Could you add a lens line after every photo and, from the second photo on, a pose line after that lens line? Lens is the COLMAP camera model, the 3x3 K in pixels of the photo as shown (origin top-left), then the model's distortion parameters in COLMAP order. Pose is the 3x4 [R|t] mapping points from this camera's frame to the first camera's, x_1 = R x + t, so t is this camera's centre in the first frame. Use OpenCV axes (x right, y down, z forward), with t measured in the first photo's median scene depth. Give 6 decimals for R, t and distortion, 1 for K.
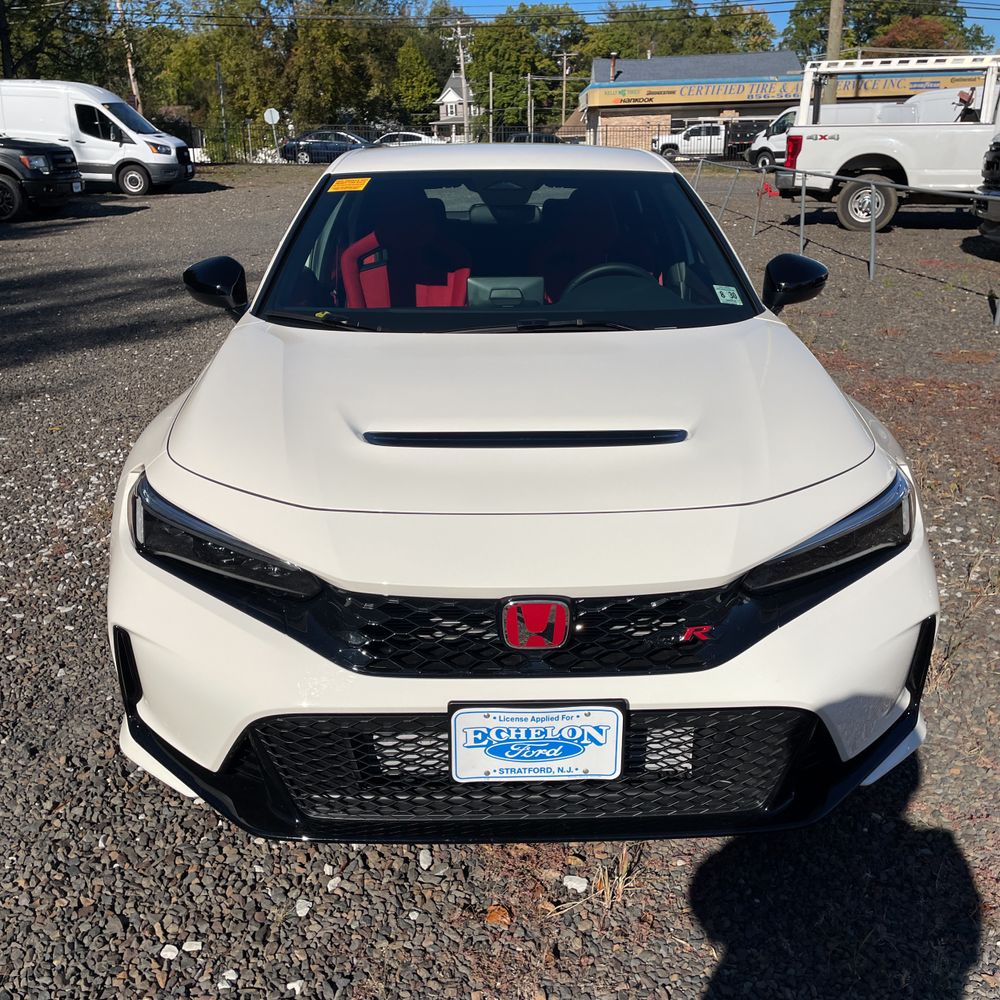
lens RADIAL K [[1019.5, 0, 502.5], [0, 1019.5, 499.1], [0, 0, 1]] dist [0.034228, 0.000000]
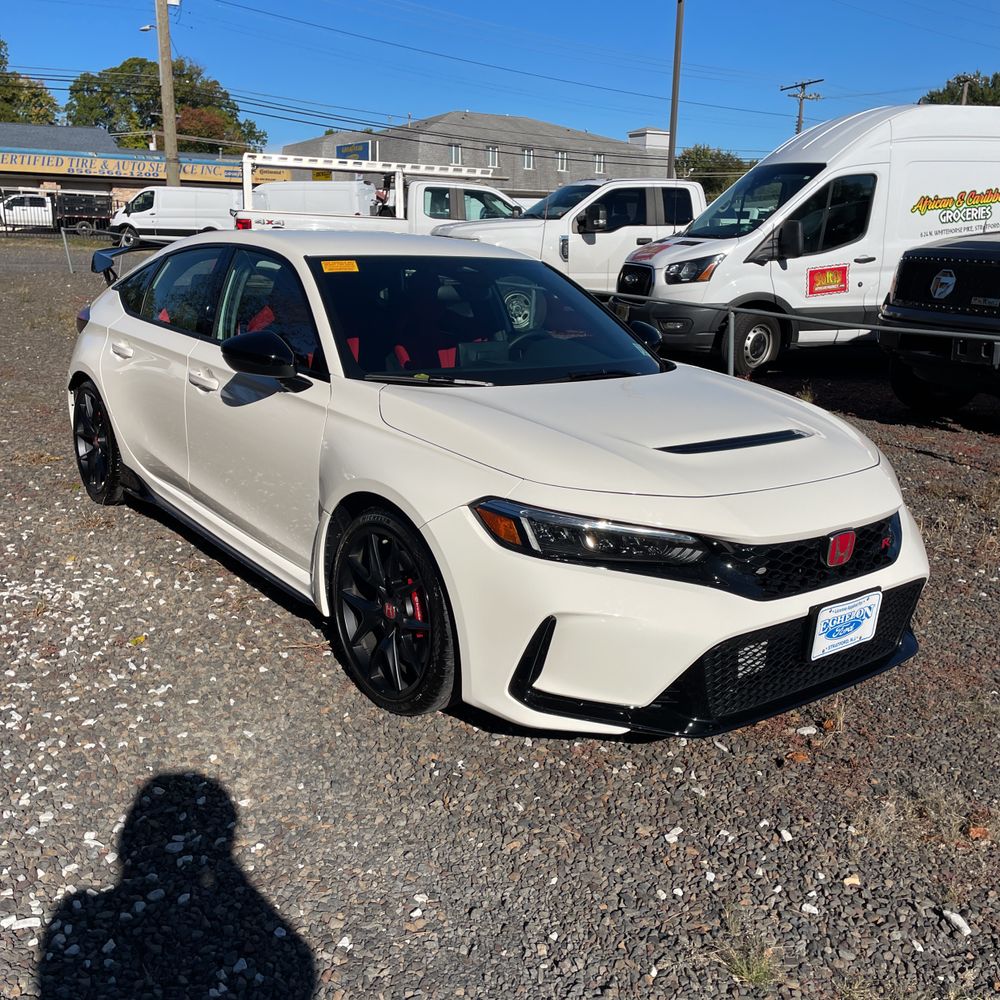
lens RADIAL K [[1019.5, 0, 495.0], [0, 1019.5, 503.1], [0, 0, 1]] dist [0.034228, 0.000000]
pose [[0.804754, -0.117332, 0.581897, -0.140232], [0.154839, 0.987826, -0.014958, -0.000621], [-0.573058, 0.102138, 0.813125, 0.000680]]
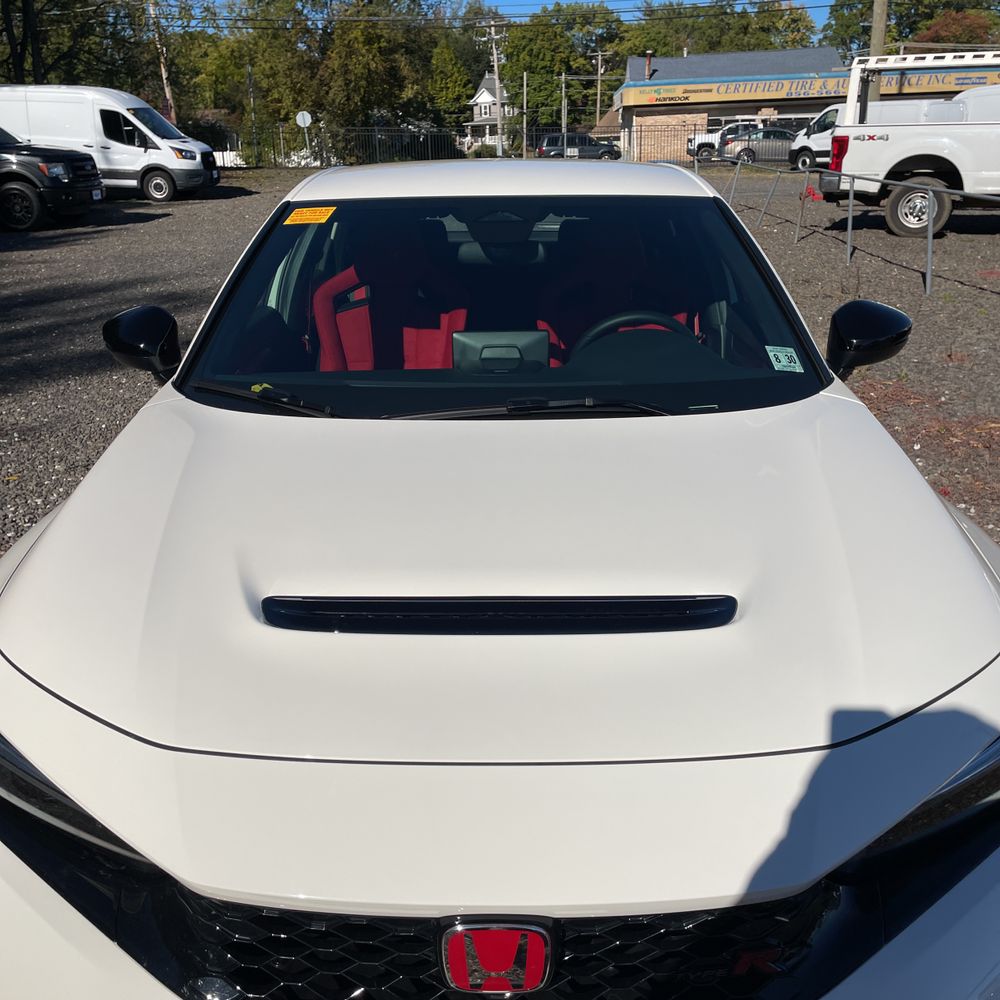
lens RADIAL K [[1019.5, 0, 499.7], [0, 1019.5, 498.0], [0, 0, 1]] dist [0.034228, 0.000000]
pose [[0.999359, 0.004236, -0.035546, 0.005689], [-0.004270, 0.999990, -0.000885, -0.015984], [0.035542, 0.001036, 0.999368, 0.037710]]
